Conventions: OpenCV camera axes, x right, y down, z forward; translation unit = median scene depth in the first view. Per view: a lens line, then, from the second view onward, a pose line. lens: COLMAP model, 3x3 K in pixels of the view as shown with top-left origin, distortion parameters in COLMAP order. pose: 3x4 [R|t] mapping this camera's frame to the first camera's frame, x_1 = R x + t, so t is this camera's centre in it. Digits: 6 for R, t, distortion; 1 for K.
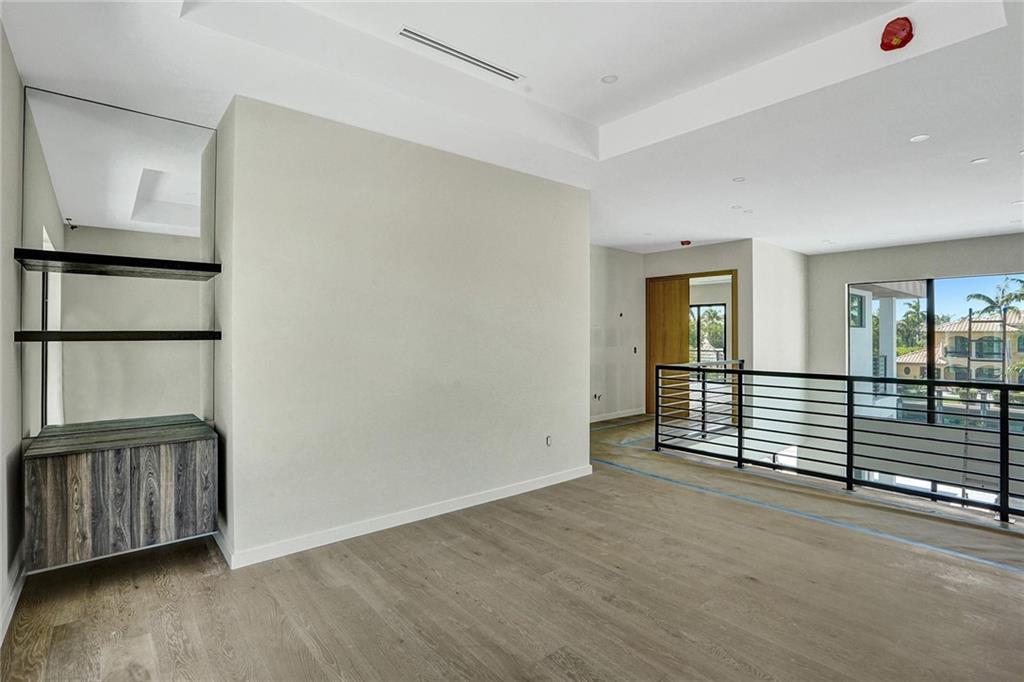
lens RADIAL K [[486.6, 0, 512.0], [0, 486.6, 341.0], [0, 0, 1]] dist [-0.031520, 0.000138]
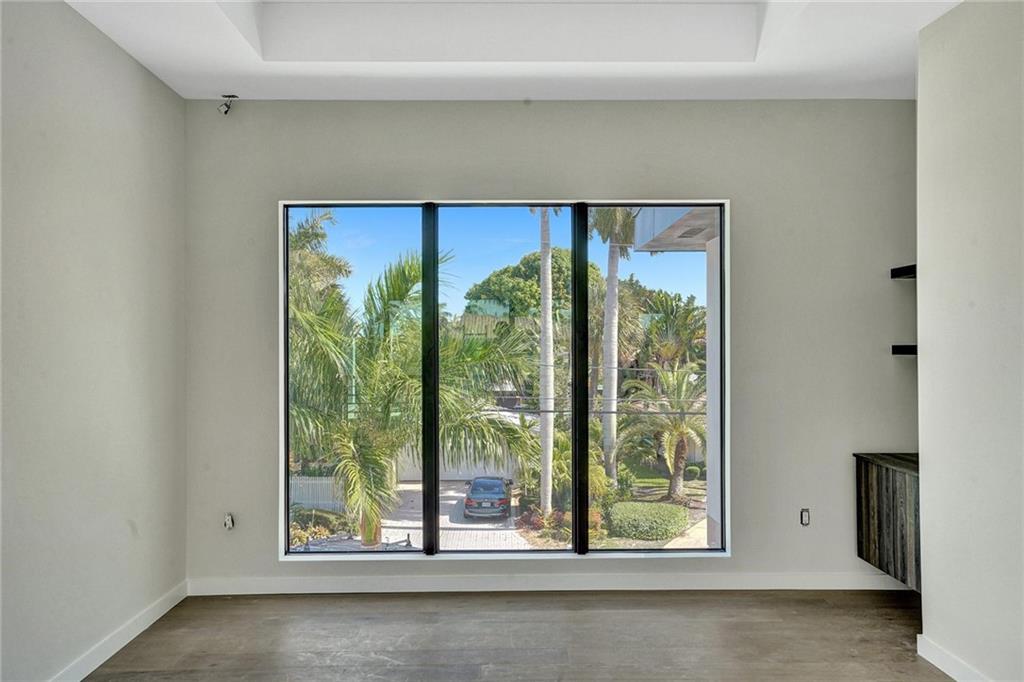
lens RADIAL K [[804.6, 0, 512.0], [0, 804.6, 341.0], [0, 0, 1]] dist [0.006359, 0.005874]
pose [[-0.630963, -0.008165, -0.775770, 0.793221], [-0.001786, 0.999957, -0.009072, -0.011000], [0.775811, -0.004339, -0.630951, 1.233739]]
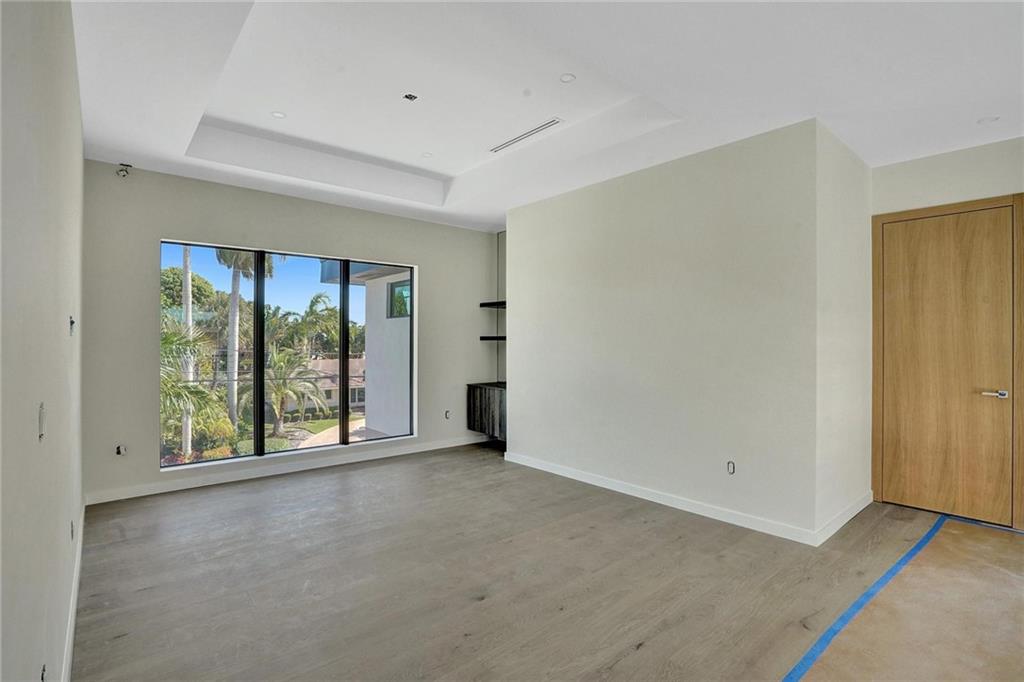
lens RADIAL K [[486.6, 0, 512.0], [0, 486.6, 341.0], [0, 0, 1]] dist [-0.031520, 0.000138]
pose [[0.009118, -0.002524, -0.999955, 1.283870], [-0.006960, 0.999972, -0.002588, 0.006045], [0.999934, 0.006983, 0.009100, 0.943270]]
